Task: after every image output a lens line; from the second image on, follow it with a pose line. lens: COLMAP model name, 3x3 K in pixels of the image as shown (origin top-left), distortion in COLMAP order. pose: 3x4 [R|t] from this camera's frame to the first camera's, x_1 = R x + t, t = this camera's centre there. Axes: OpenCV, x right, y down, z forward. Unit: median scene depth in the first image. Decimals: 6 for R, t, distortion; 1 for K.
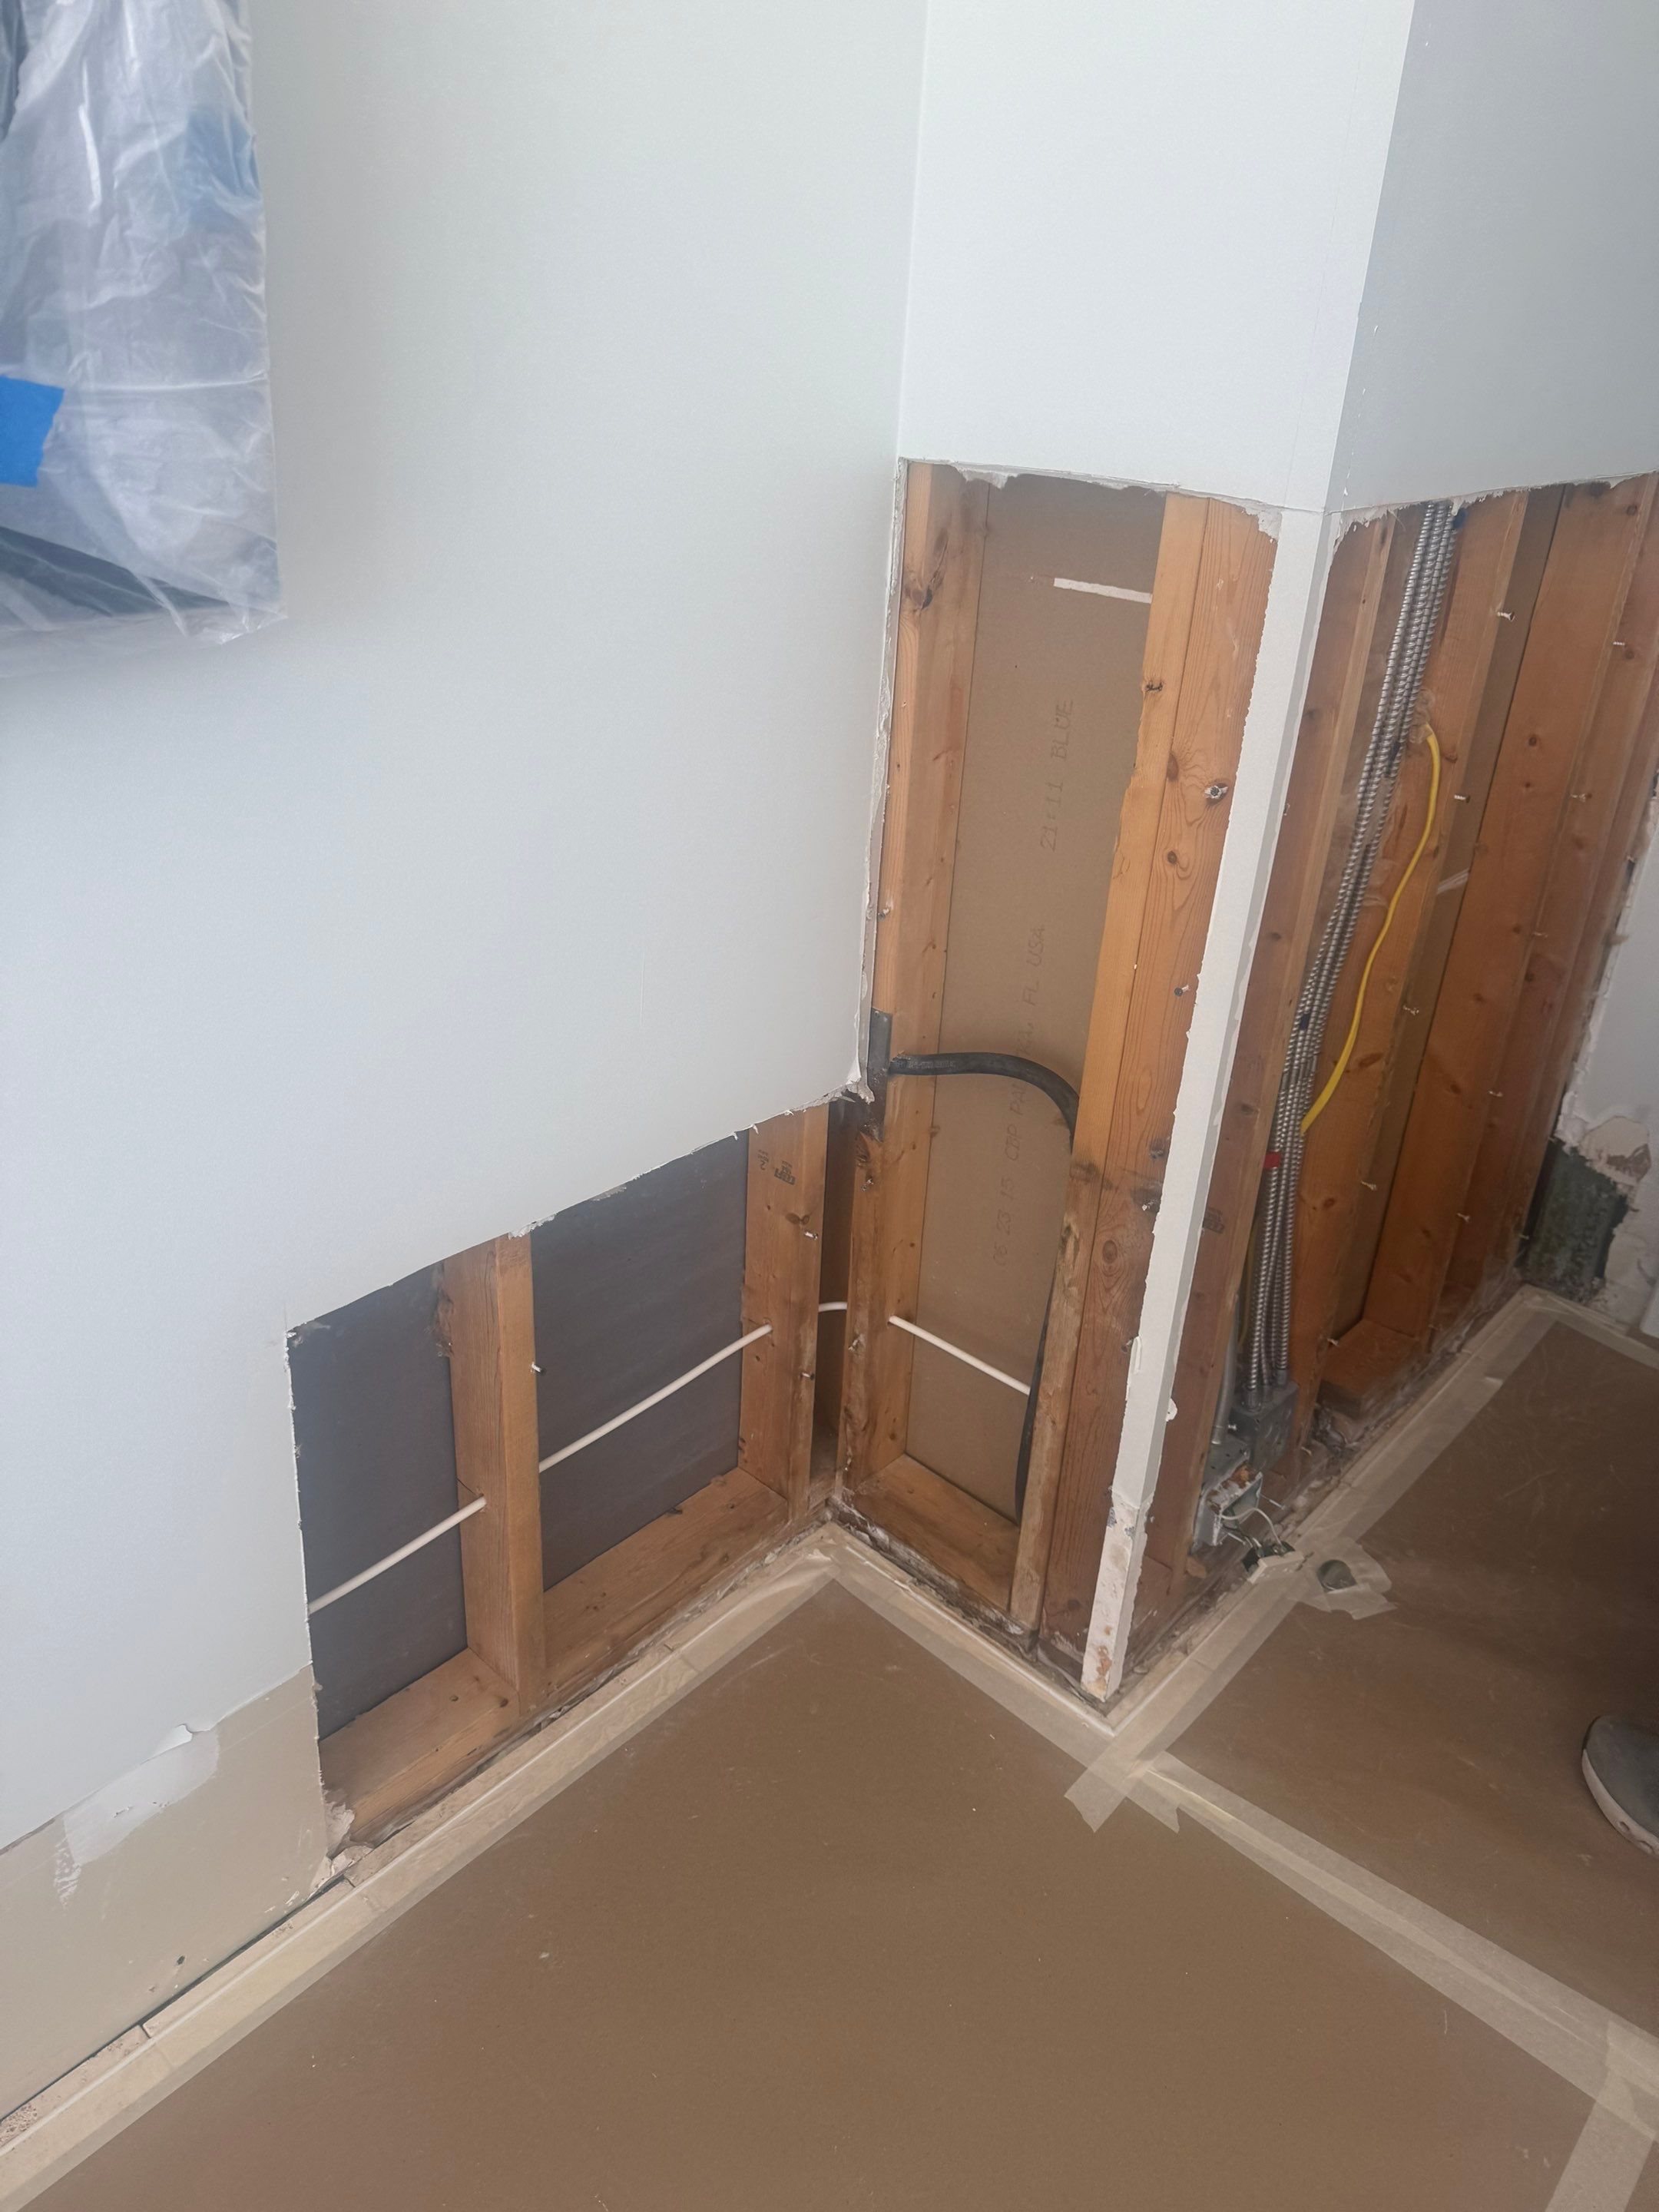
lens RADIAL K [[1550.0, 0, 826.1], [0, 1550.0, 1118.0], [0, 0, 1]] dist [0.126351, -0.224366]
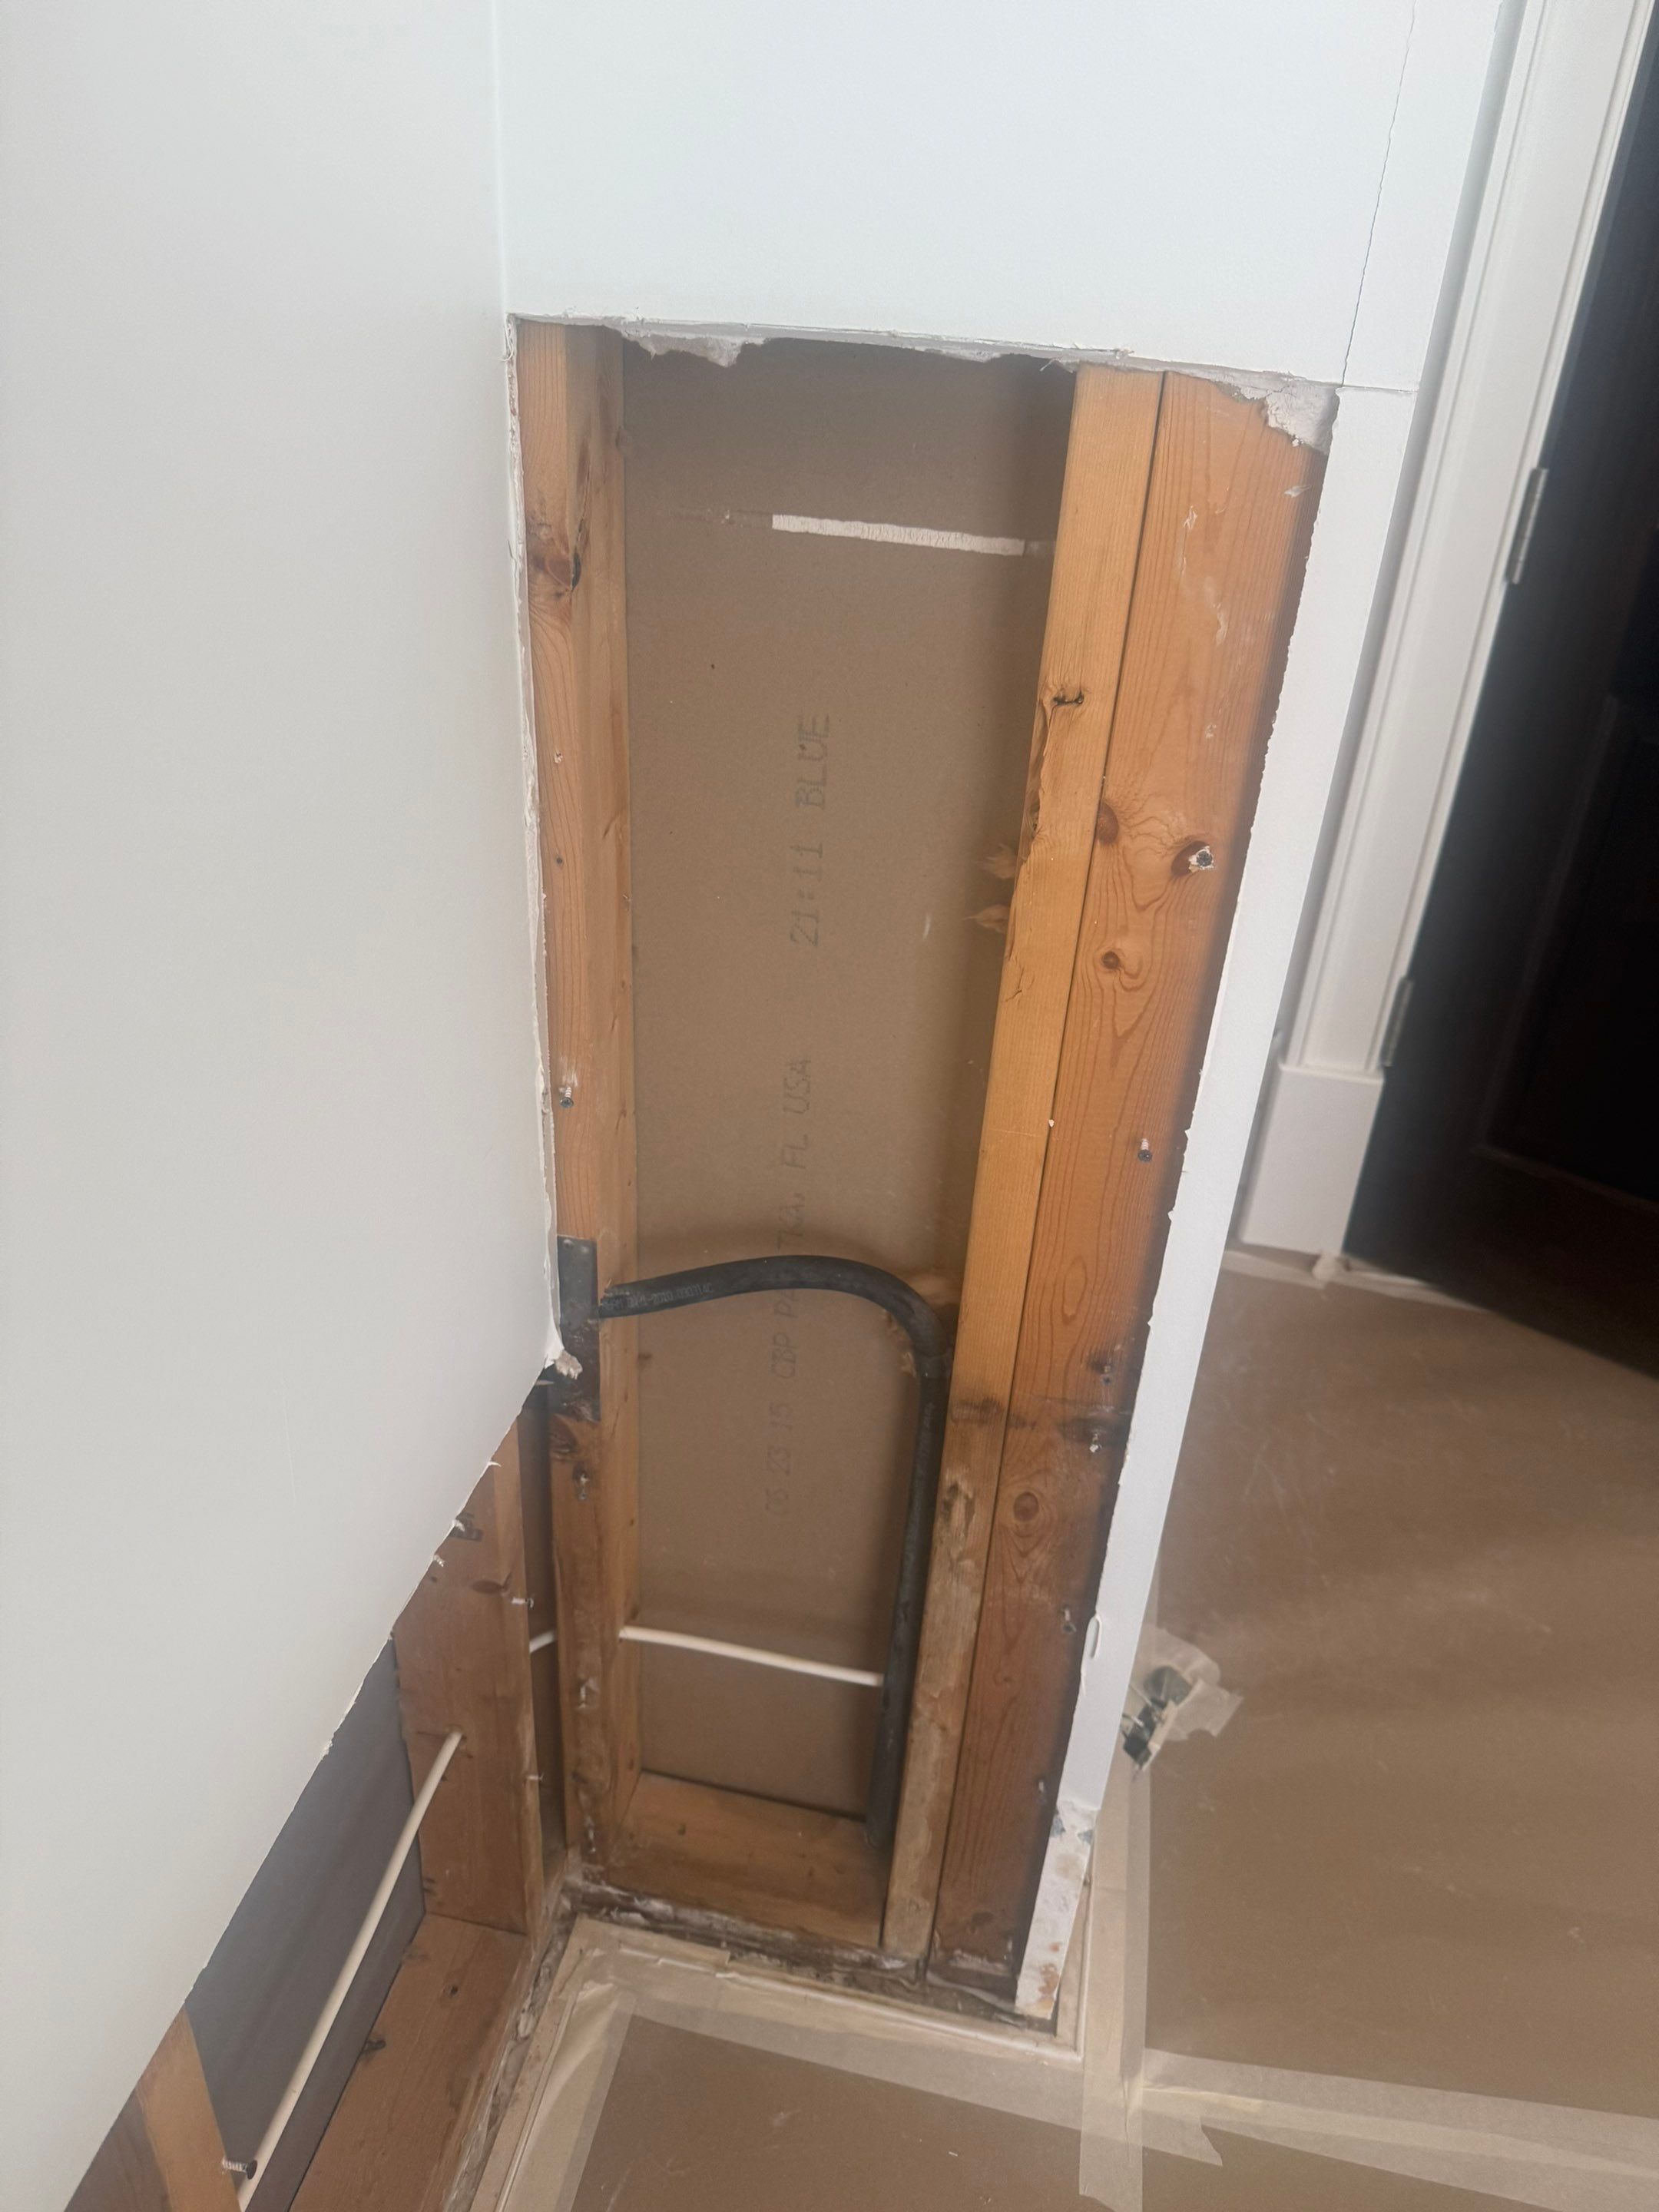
lens RADIAL K [[1550.0, 0, 826.1], [0, 1550.0, 1118.0], [0, 0, 1]] dist [0.126351, -0.224366]
pose [[0.854812, -0.263621, 0.446990, -0.145948], [0.223105, 0.964381, 0.142103, -0.185271], [-0.468530, -0.021746, 0.883180, 0.419859]]
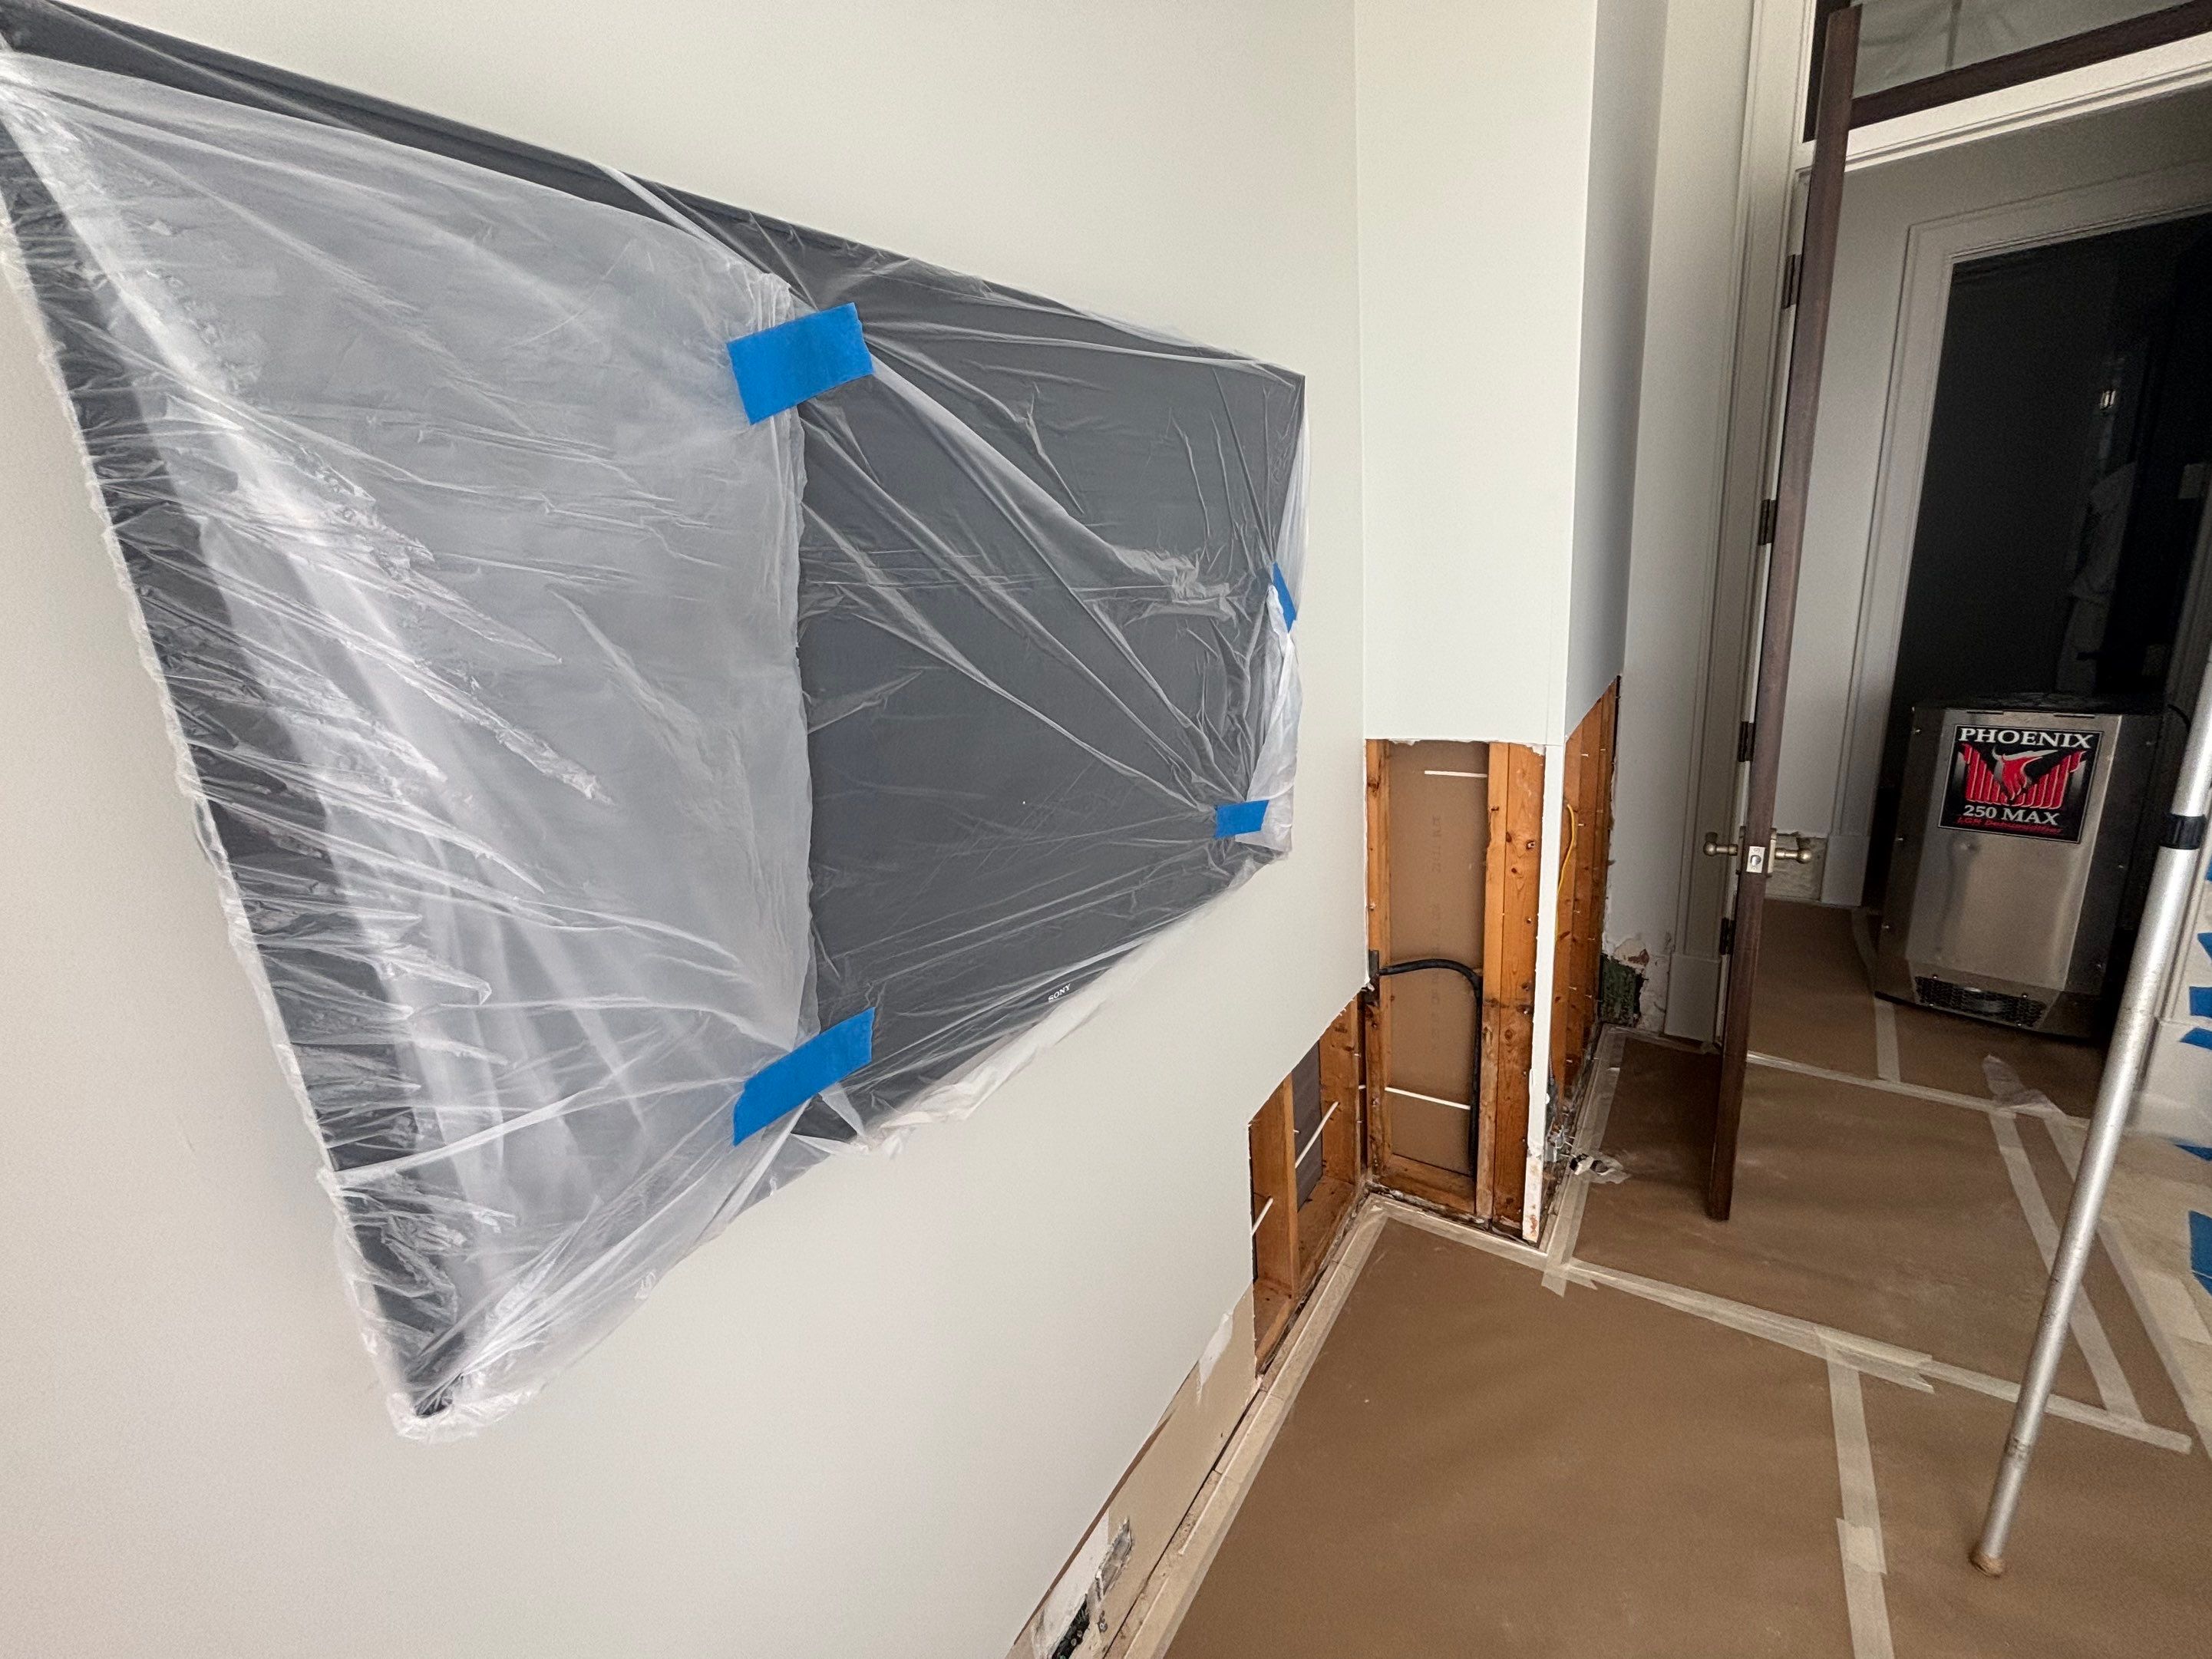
lens RADIAL K [[896.3, 0, 1098.7], [0, 896.3, 824.5], [0, 0, 1]] dist [0.019450, -0.037324]
pose [[0.981272, -0.165574, 0.098444, -0.482509], [0.182323, 0.963248, -0.197261, -0.062127], [-0.062165, 0.211515, 0.975396, -0.336983]]
